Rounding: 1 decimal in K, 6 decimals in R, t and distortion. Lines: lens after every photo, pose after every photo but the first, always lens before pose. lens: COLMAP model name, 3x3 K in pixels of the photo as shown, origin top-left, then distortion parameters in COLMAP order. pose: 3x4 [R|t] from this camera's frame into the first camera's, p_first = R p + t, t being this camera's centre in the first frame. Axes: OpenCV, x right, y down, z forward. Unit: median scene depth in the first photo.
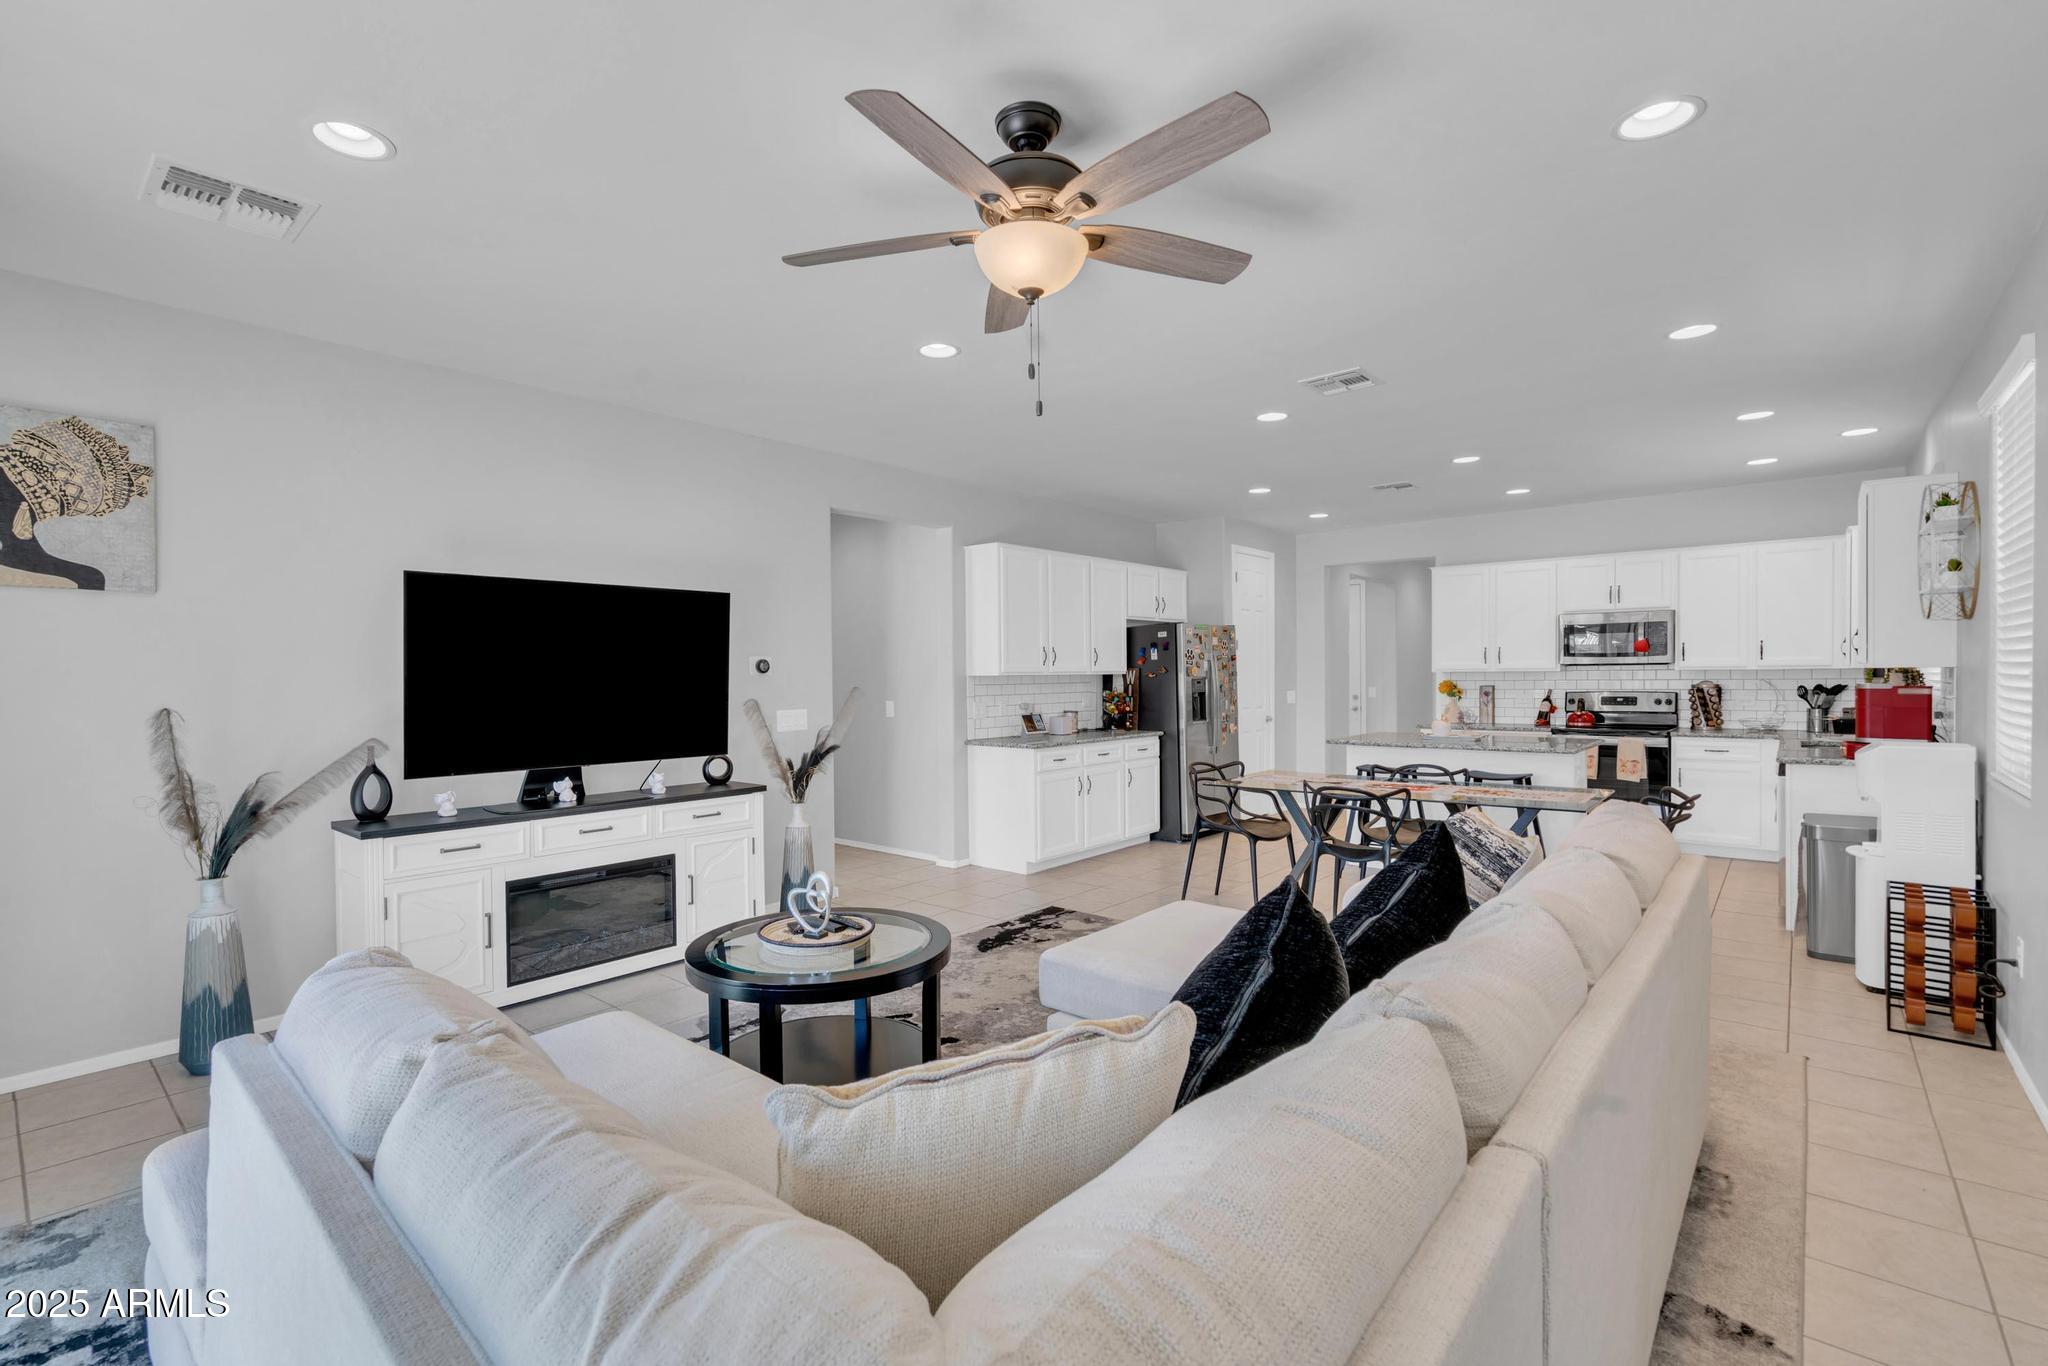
lens RADIAL K [[938.1, 0, 1022.4], [0, 938.1, 688.4], [0, 0, 1]] dist [-0.003231, -0.000472]
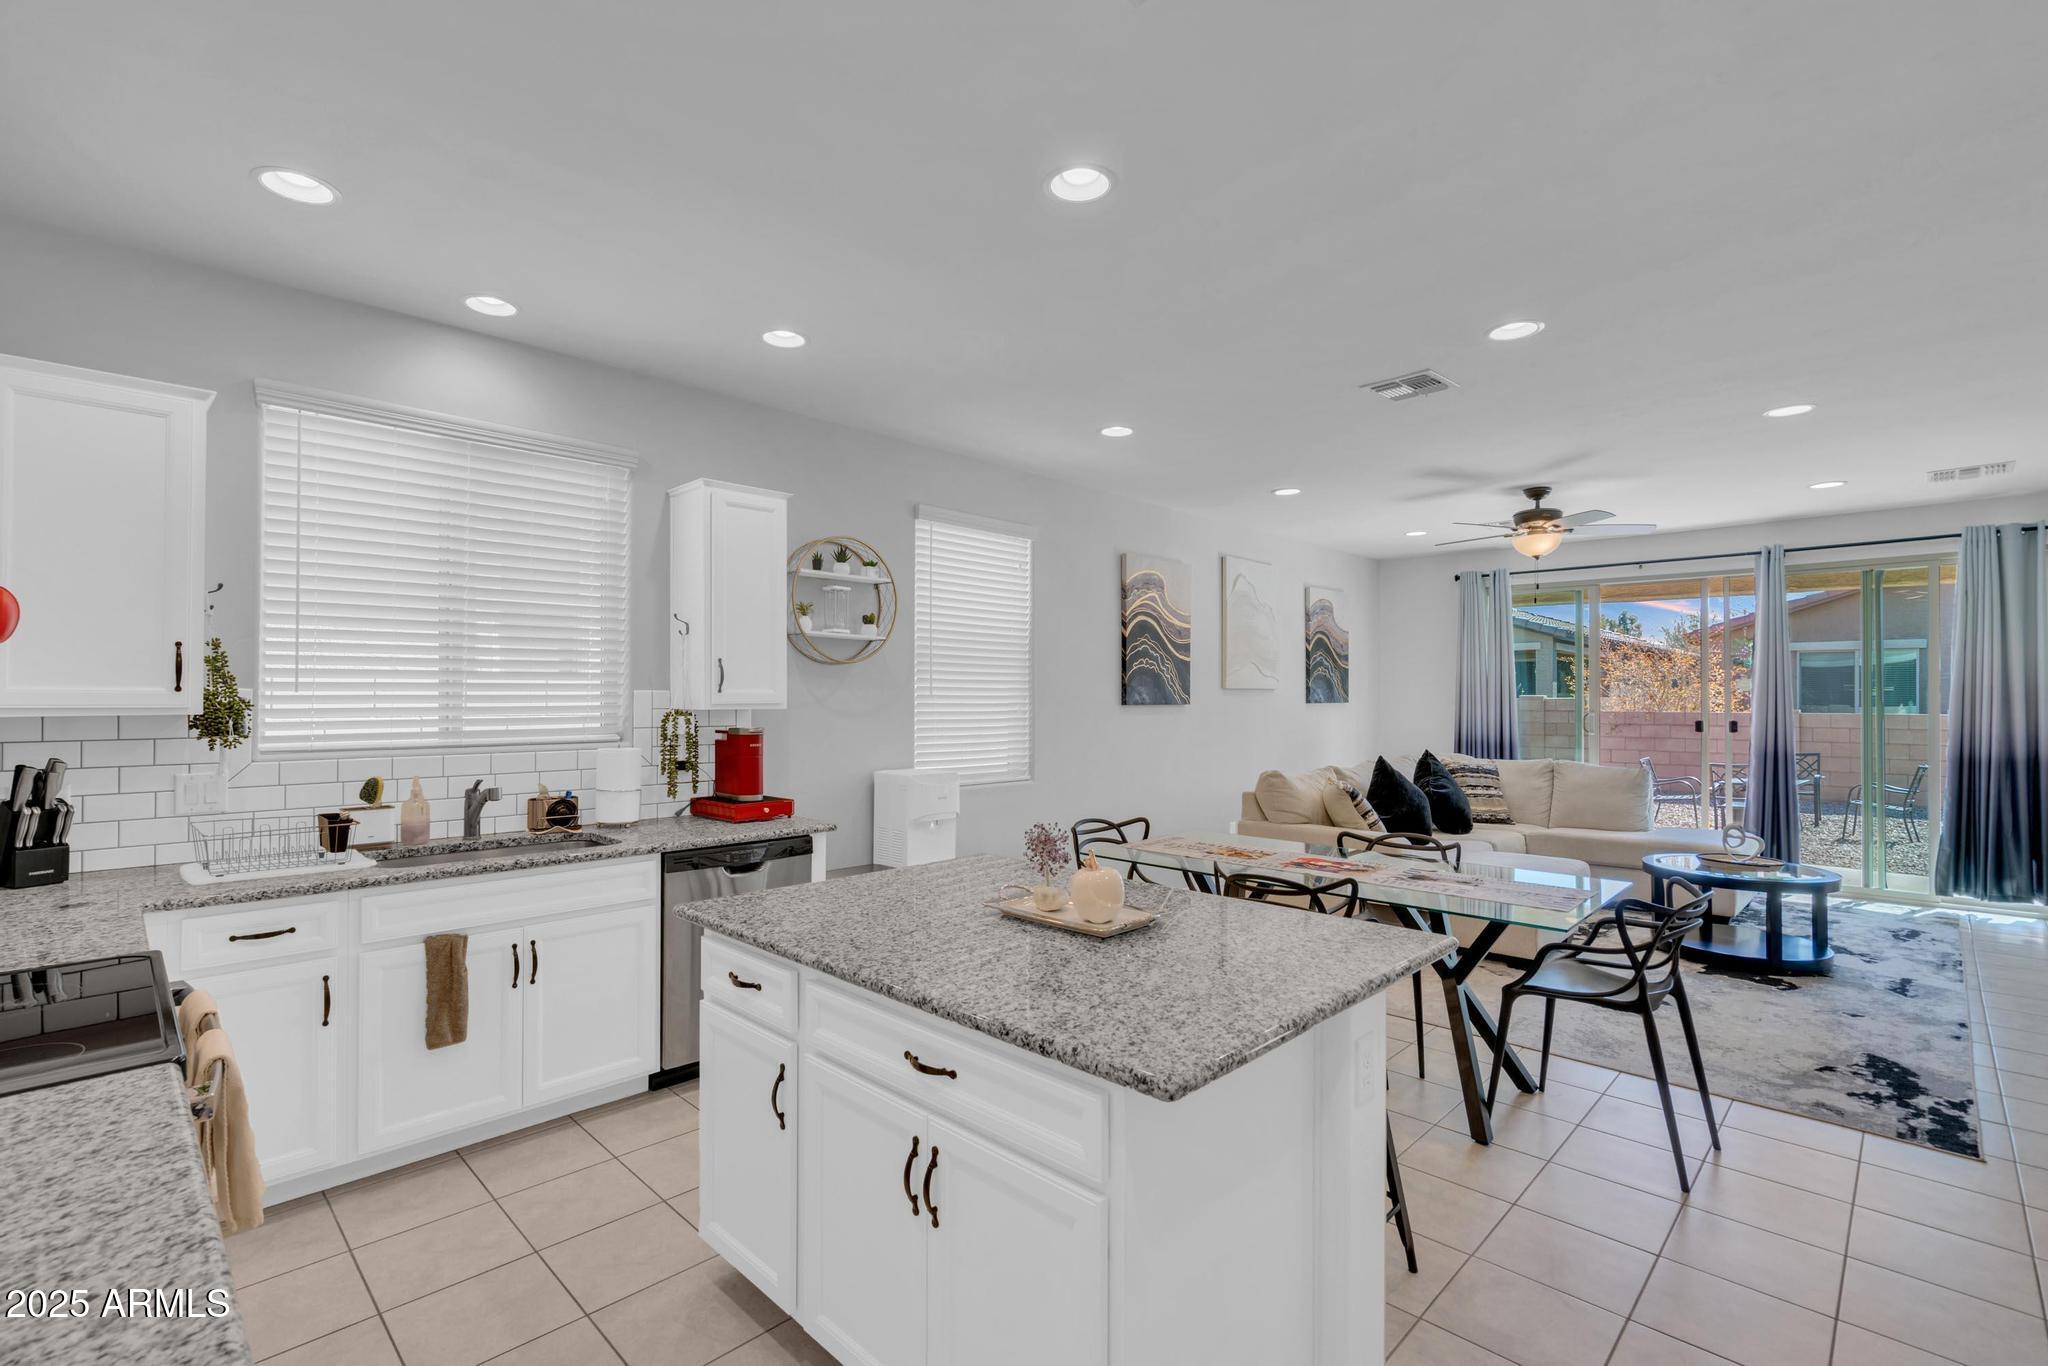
lens RADIAL K [[932.1, 0, 997.3], [0, 932.1, 692.8], [0, 0, 1]] dist [-0.005389, 0.003022]
pose [[-0.995493, 0.005676, 0.094669, 0.594218], [0.007002, 0.999882, 0.013684, -0.042817], [-0.094580, 0.014285, -0.995415, 1.767649]]
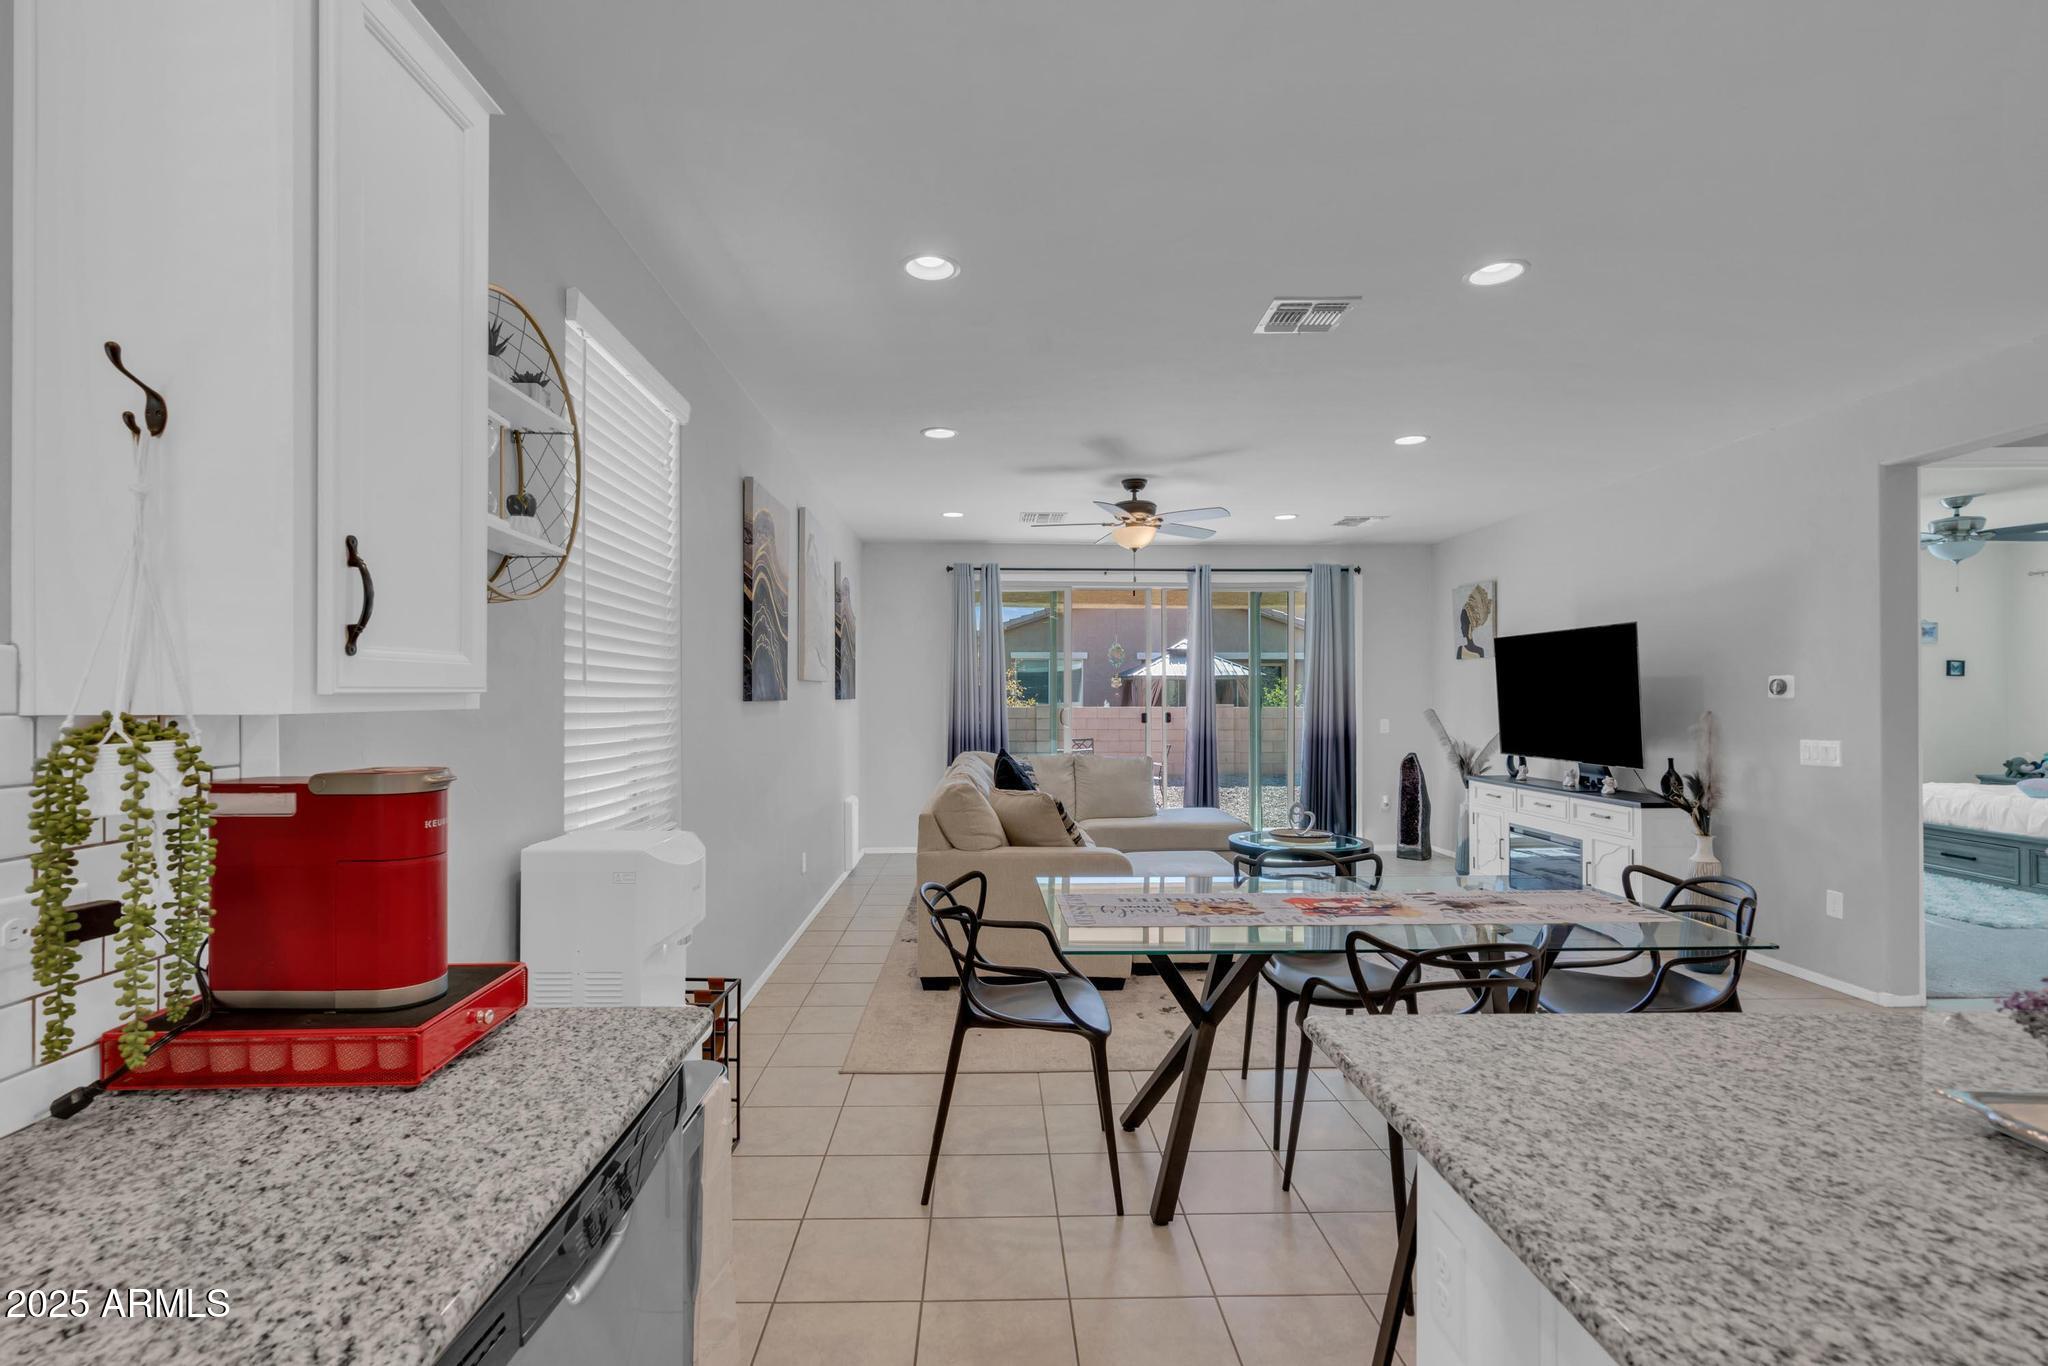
lens RADIAL K [[932.1, 0, 1008.8], [0, 932.1, 697.2], [0, 0, 1]] dist [-0.005389, 0.003022]
pose [[-0.754347, 0.008088, -0.656426, 0.920400], [-0.005416, 0.999813, 0.018543, -0.029007], [0.656453, 0.017544, -0.754163, 1.297636]]
